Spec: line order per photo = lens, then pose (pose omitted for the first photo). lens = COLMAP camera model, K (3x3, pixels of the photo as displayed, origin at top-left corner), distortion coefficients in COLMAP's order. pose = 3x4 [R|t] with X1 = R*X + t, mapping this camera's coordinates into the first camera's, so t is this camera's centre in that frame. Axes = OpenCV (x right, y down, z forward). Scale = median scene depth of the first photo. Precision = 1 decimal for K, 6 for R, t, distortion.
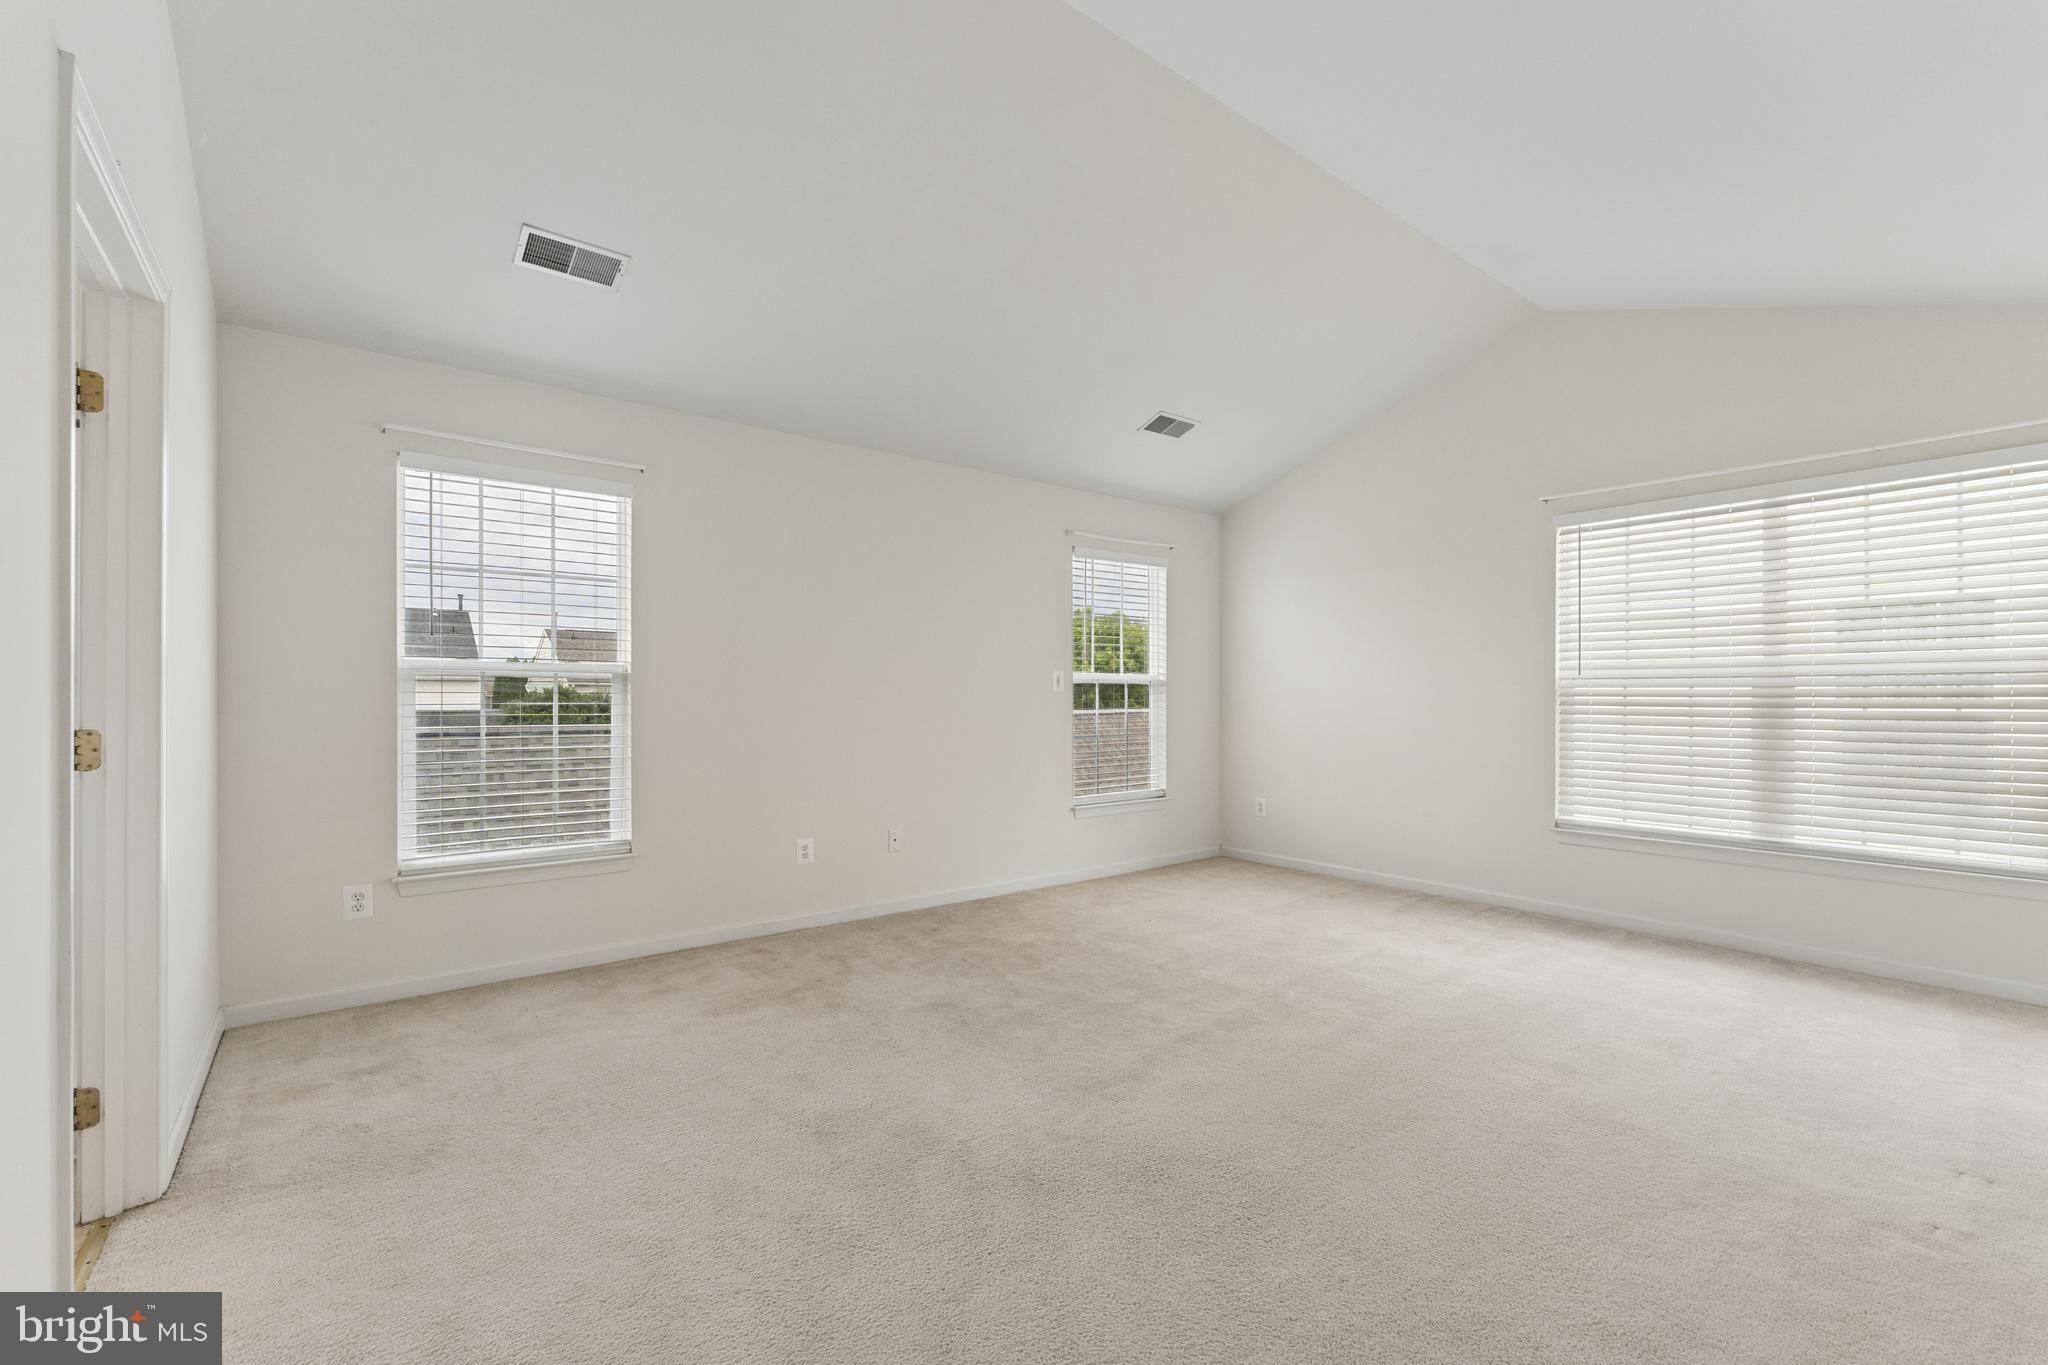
lens RADIAL K [[883.1, 0, 1009.5], [0, 883.1, 694.9], [0, 0, 1]] dist [-0.000011, -0.000052]
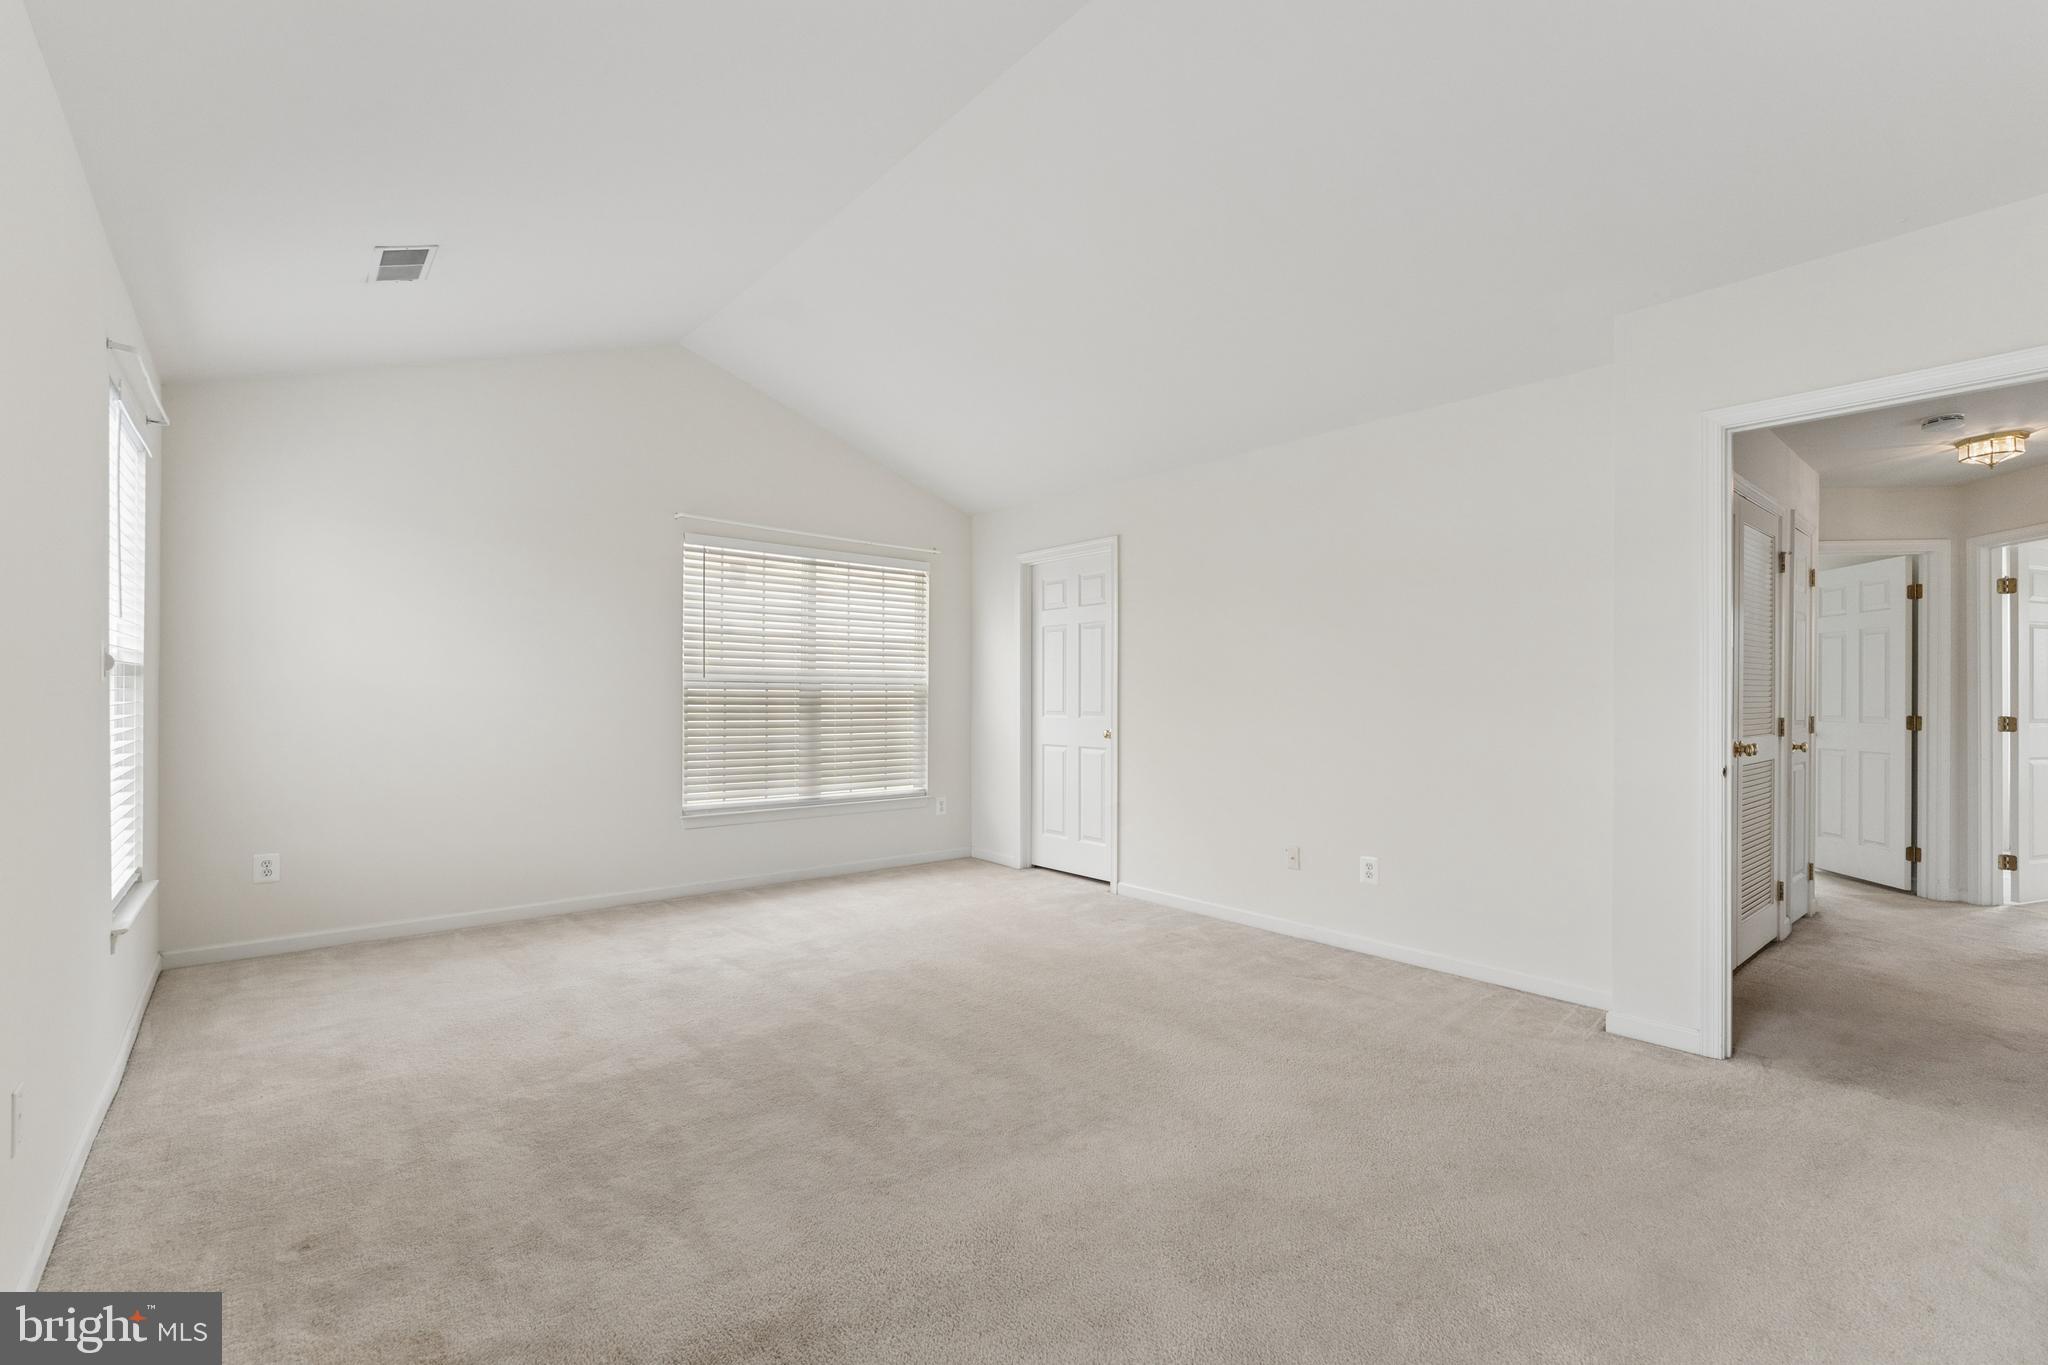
lens RADIAL K [[883.1, 0, 1009.5], [0, 883.1, 694.9], [0, 0, 1]] dist [-0.000011, -0.000052]
pose [[-0.047867, 0.000600, 0.998854, -0.562456], [-0.007788, 0.999969, -0.000974, -0.002815], [-0.998823, -0.007826, -0.047861, 0.724902]]
